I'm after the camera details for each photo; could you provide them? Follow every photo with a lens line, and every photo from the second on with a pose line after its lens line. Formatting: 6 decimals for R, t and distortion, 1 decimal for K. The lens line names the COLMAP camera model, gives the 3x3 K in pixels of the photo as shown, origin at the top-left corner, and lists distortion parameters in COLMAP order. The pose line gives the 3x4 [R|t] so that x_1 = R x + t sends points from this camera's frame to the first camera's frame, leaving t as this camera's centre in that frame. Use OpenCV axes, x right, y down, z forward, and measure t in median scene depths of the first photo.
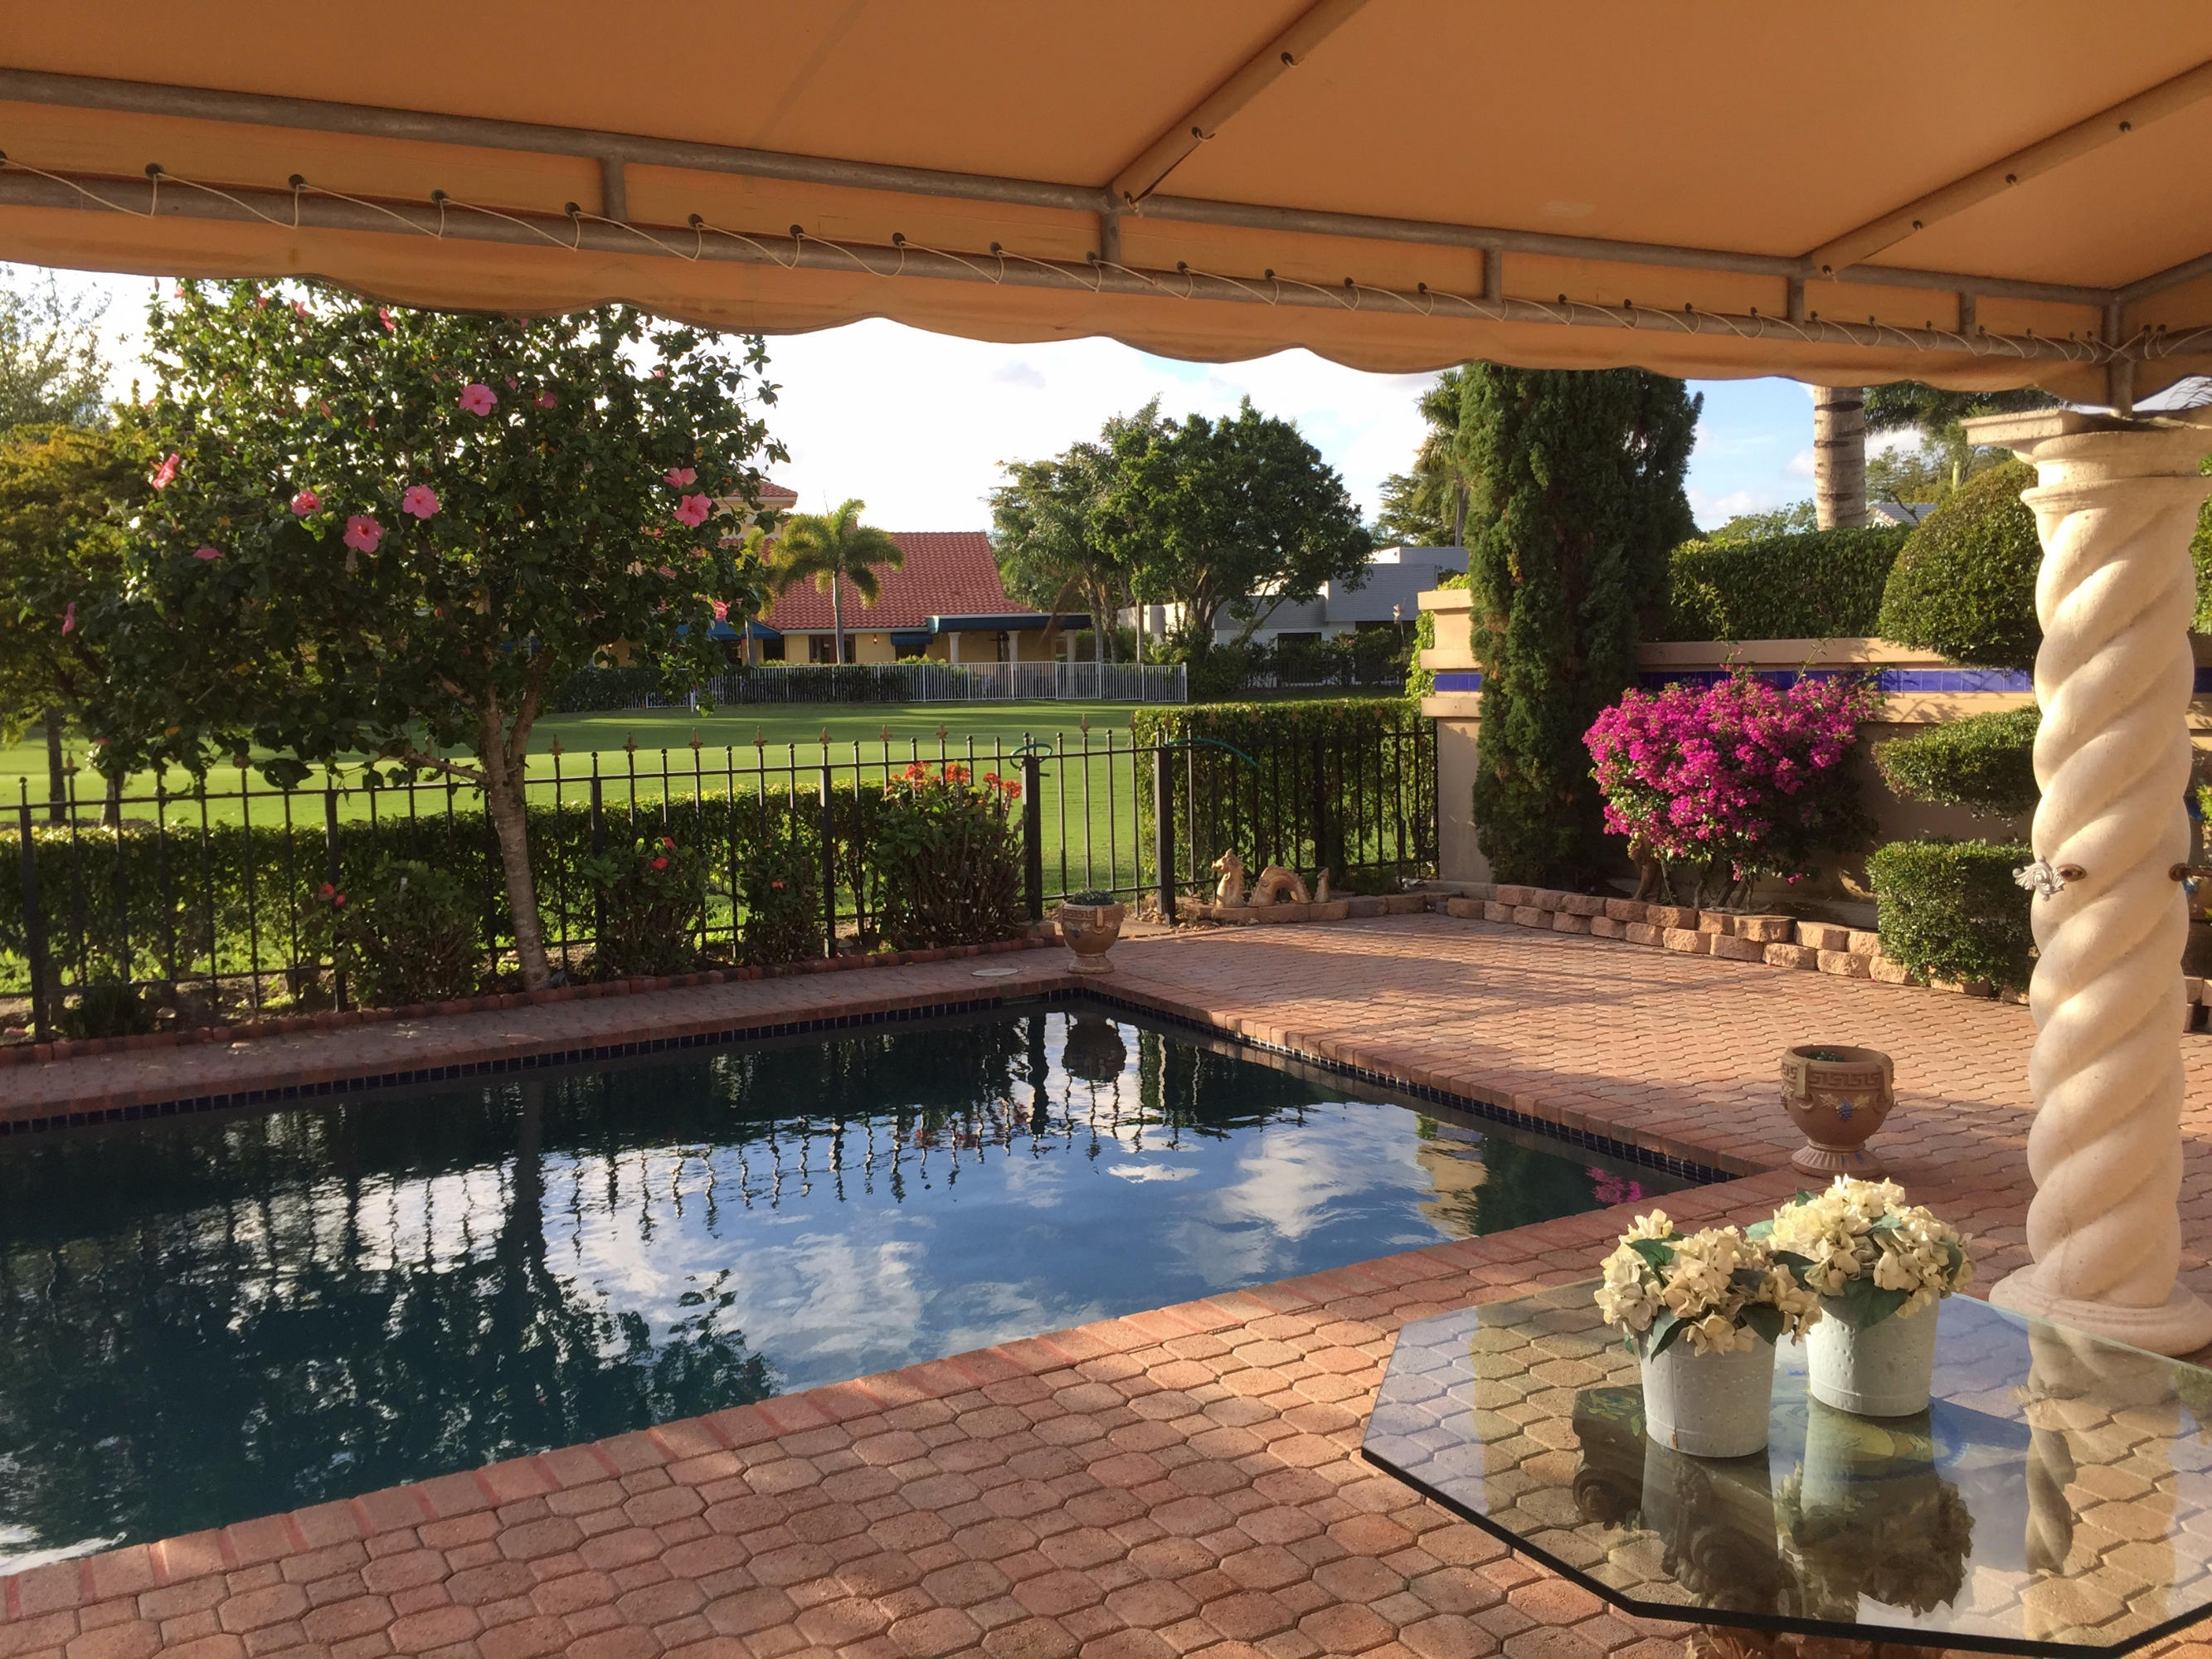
lens RADIAL K [[1887.3, 0, 1106.0], [0, 1887.3, 829.5], [0, 0, 1]] dist [0.074466, 0.001058]
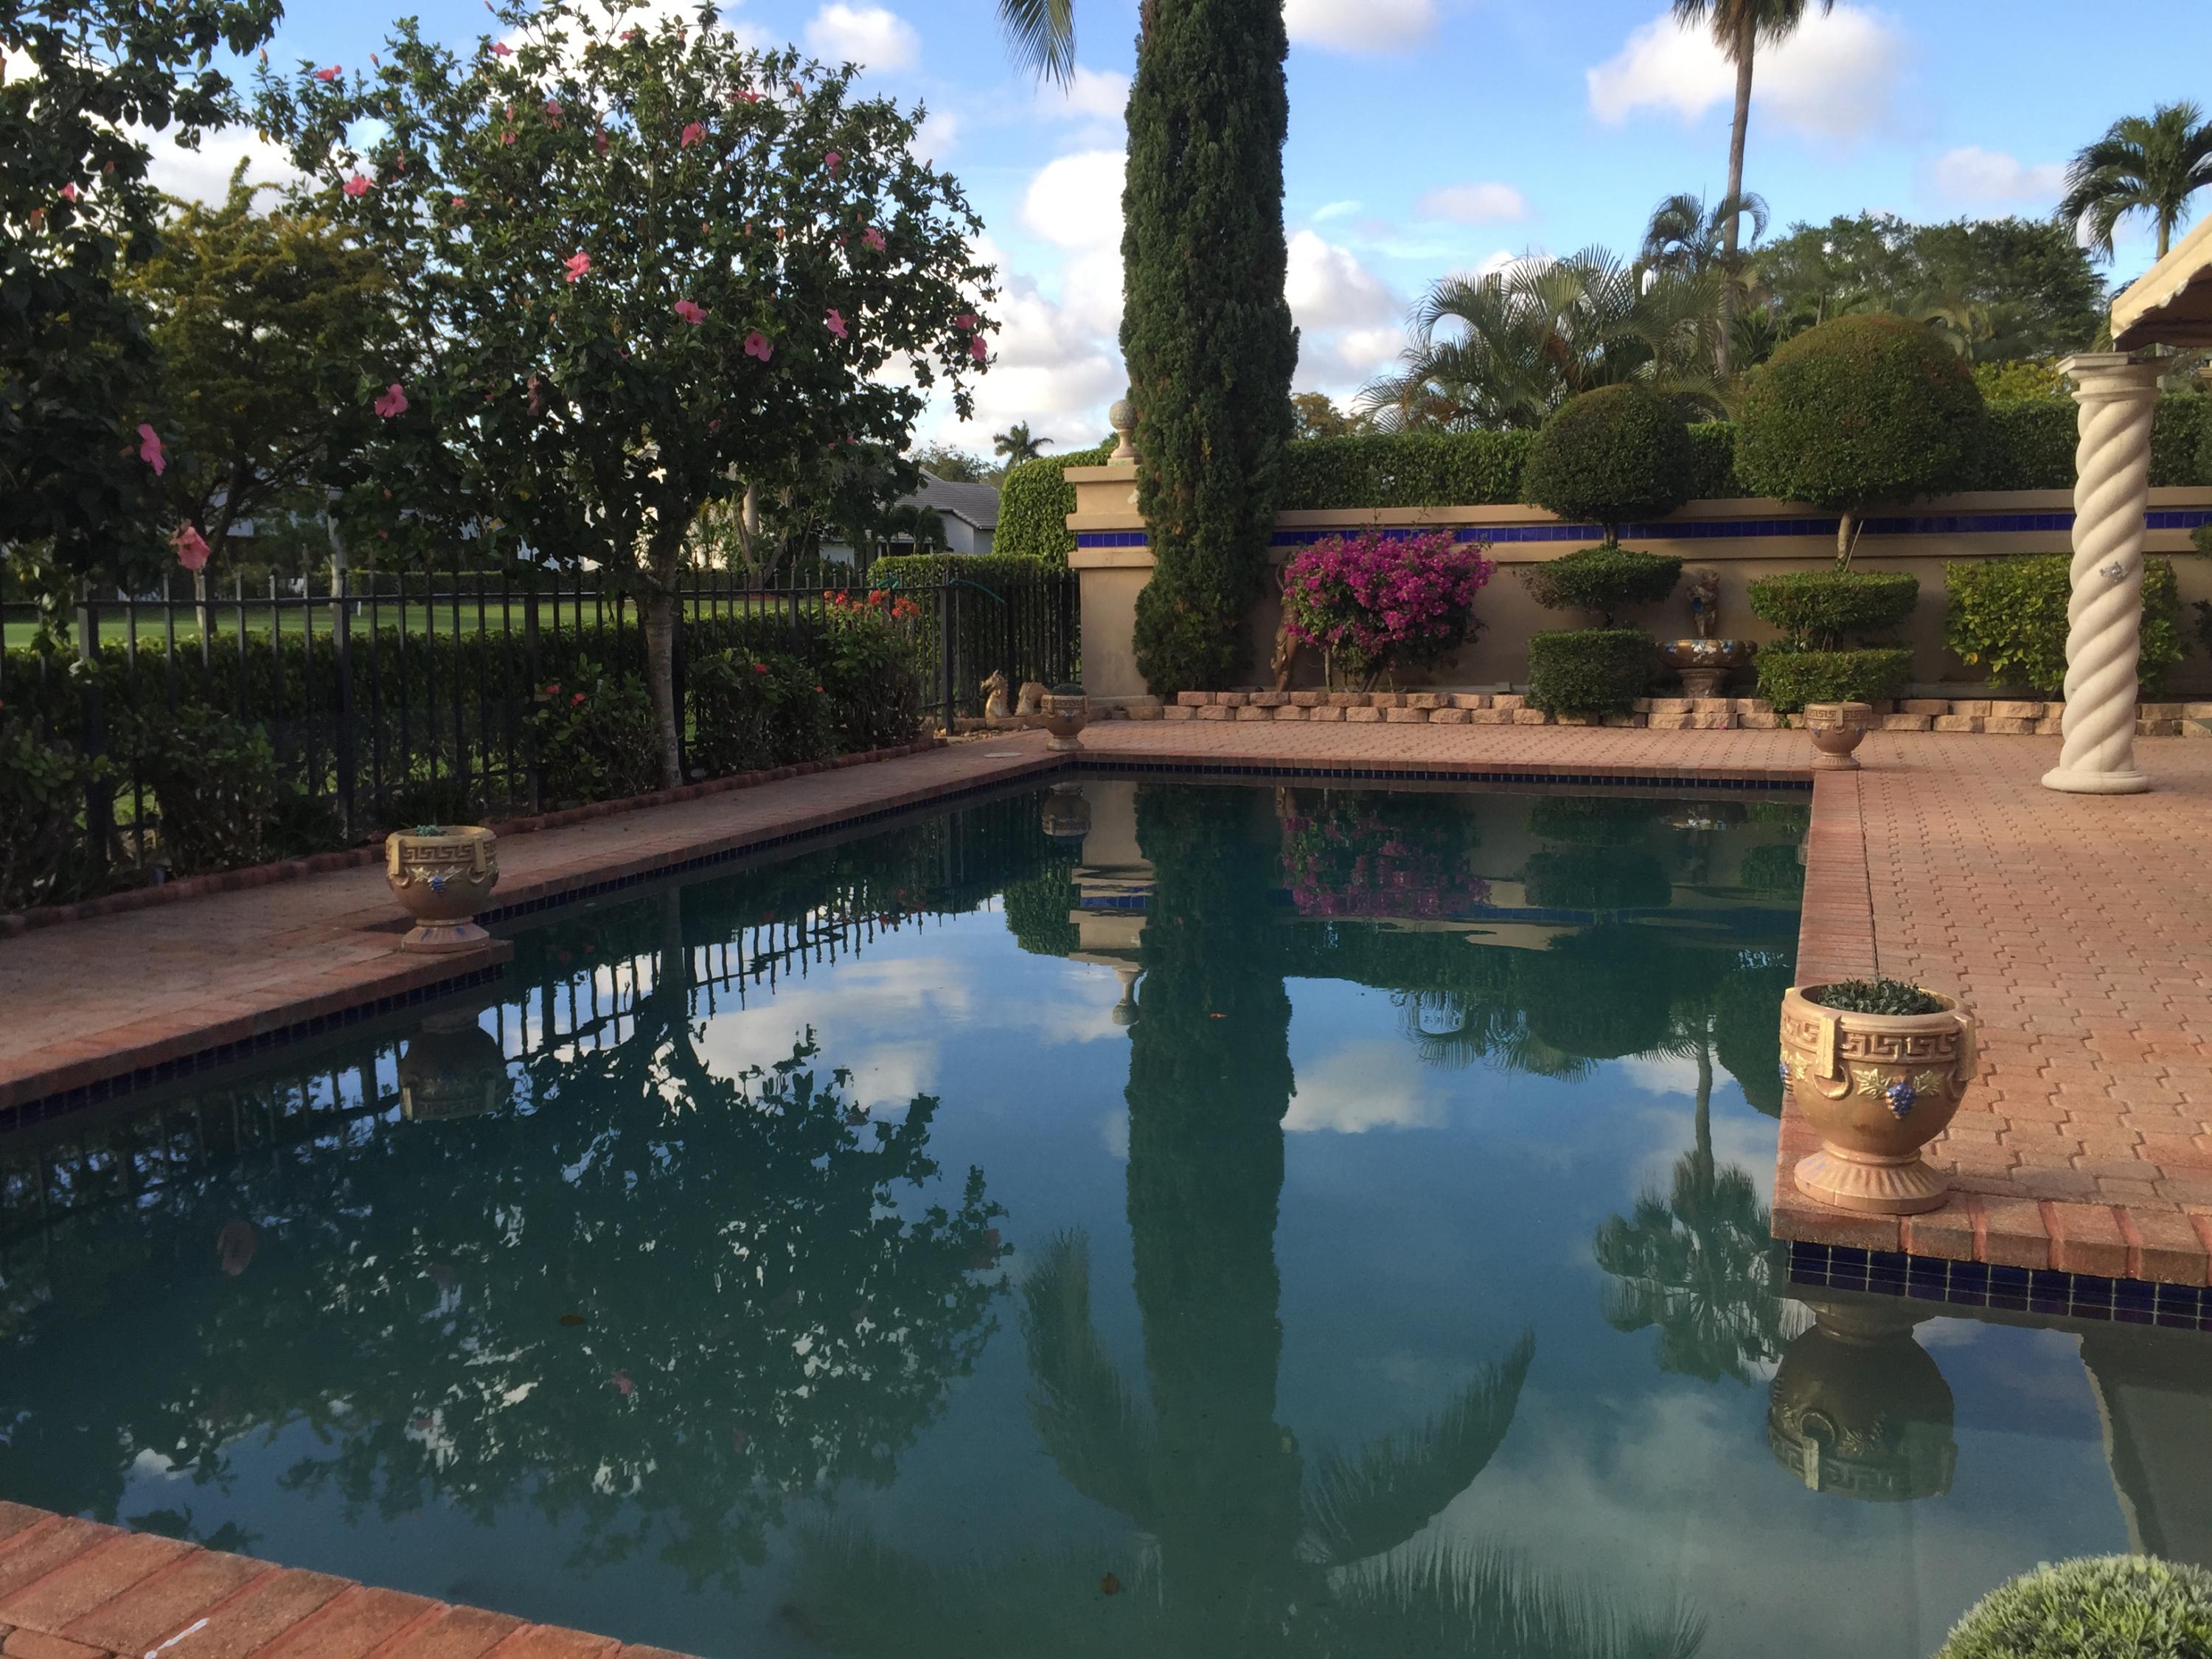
lens RADIAL K [[1887.2, 0, 1106.0], [0, 1887.2, 829.5], [0, 0, 1]] dist [0.074466, 0.001058]
pose [[0.760835, -0.066956, 0.645482, -0.813317], [0.047450, 0.997740, 0.047567, 0.070729], [-0.647208, -0.005563, 0.762293, 0.035010]]
